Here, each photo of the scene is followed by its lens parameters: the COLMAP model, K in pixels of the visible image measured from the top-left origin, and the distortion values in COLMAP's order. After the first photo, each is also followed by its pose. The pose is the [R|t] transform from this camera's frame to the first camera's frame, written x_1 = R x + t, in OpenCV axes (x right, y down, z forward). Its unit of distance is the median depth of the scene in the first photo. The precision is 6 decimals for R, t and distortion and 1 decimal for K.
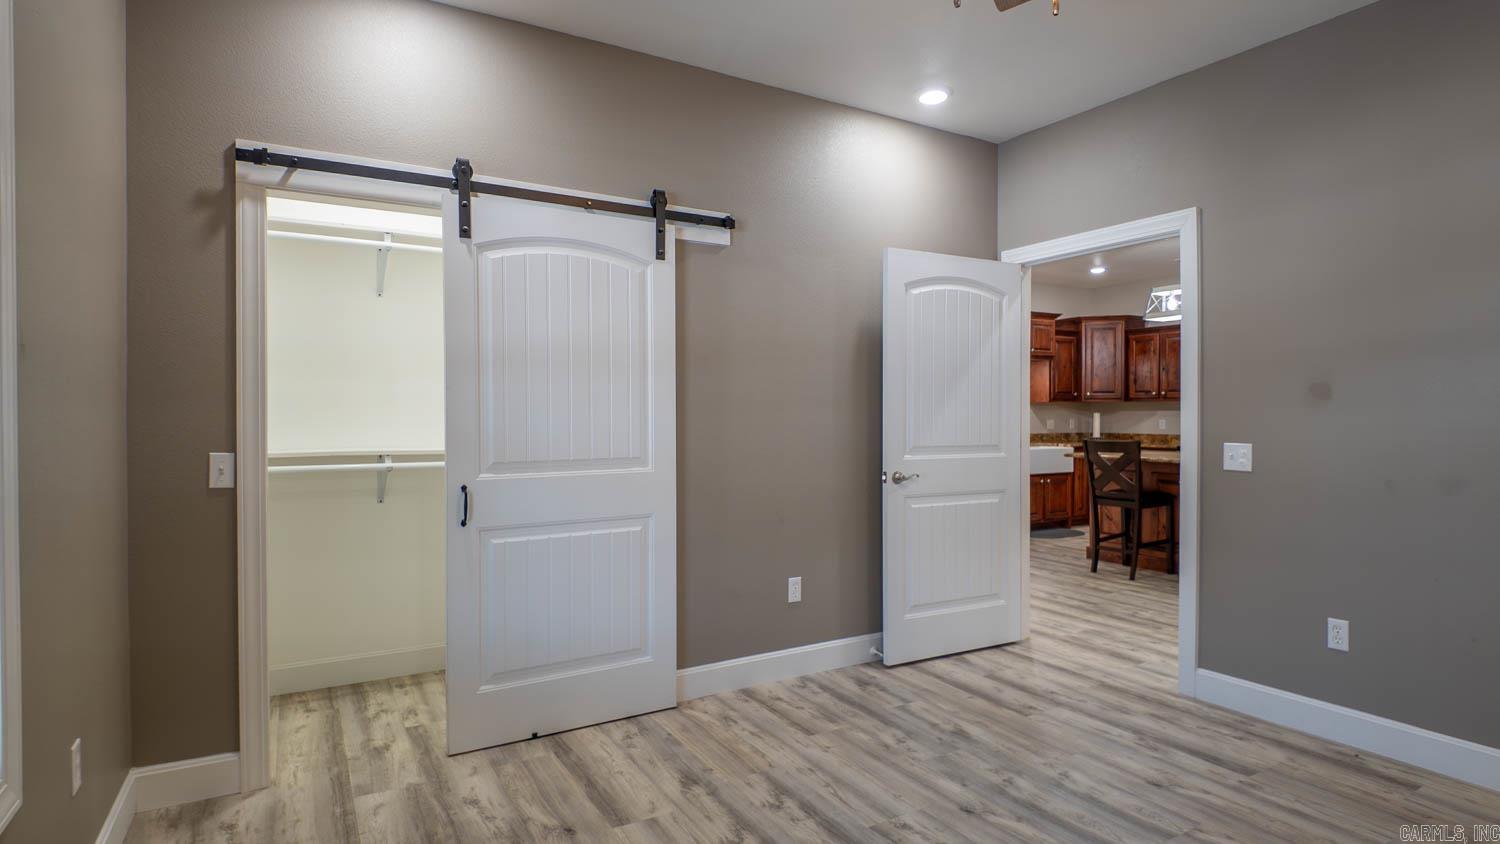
lens RADIAL K [[772.8, 0, 751.5], [0, 772.8, 415.2], [0, 0, 1]] dist [0.002468, -0.015135]
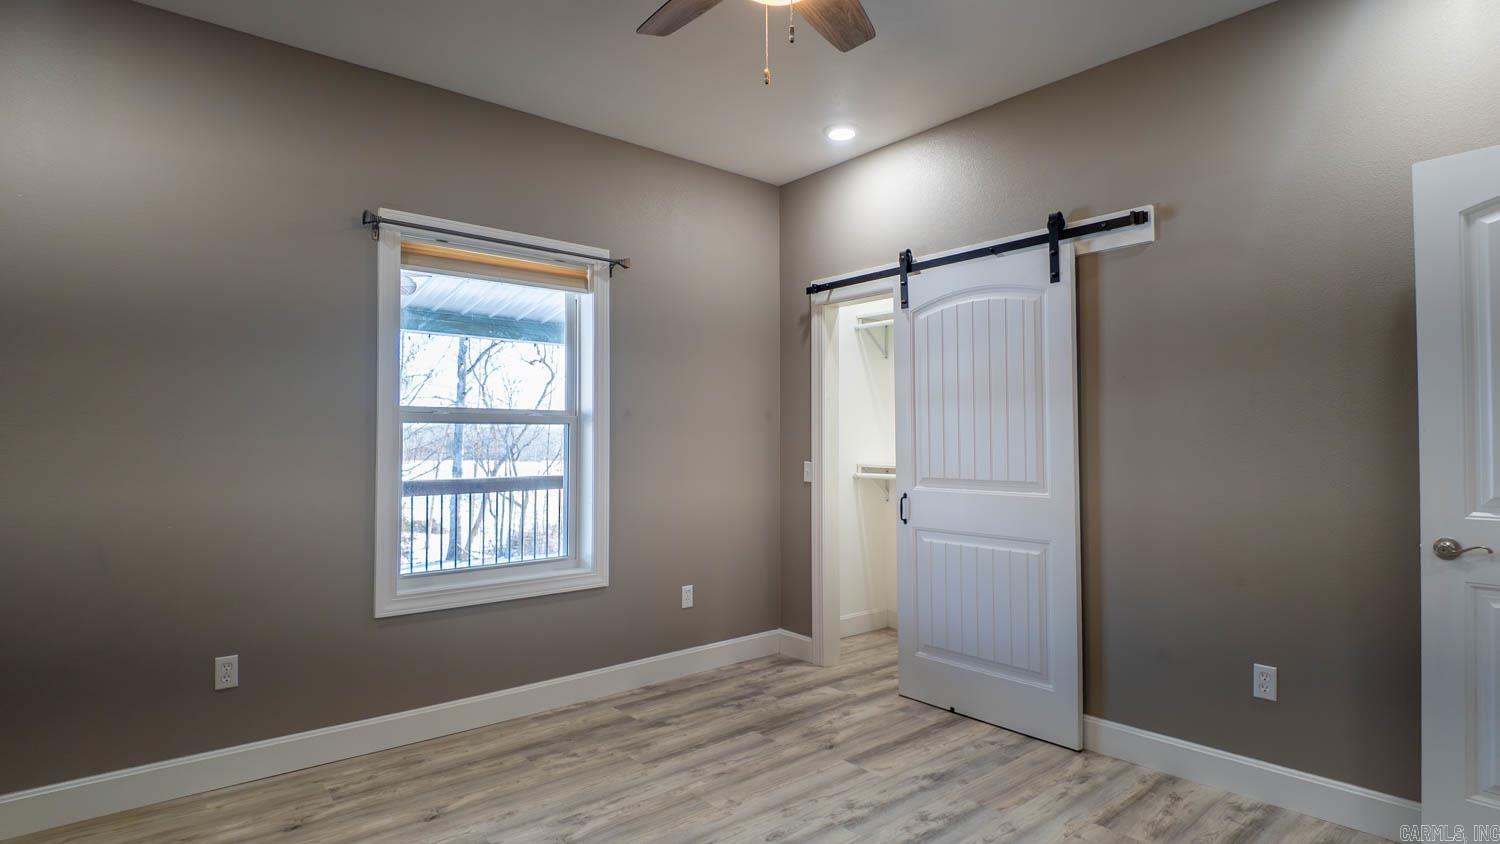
lens RADIAL K [[772.8, 0, 750.1], [0, 772.8, 417.1], [0, 0, 1]] dist [0.002468, -0.015135]
pose [[0.159997, -0.030310, -0.986652, 0.879910], [-0.000296, 0.999527, -0.030753, 0.000294], [0.987117, 0.005212, 0.159913, 0.512083]]
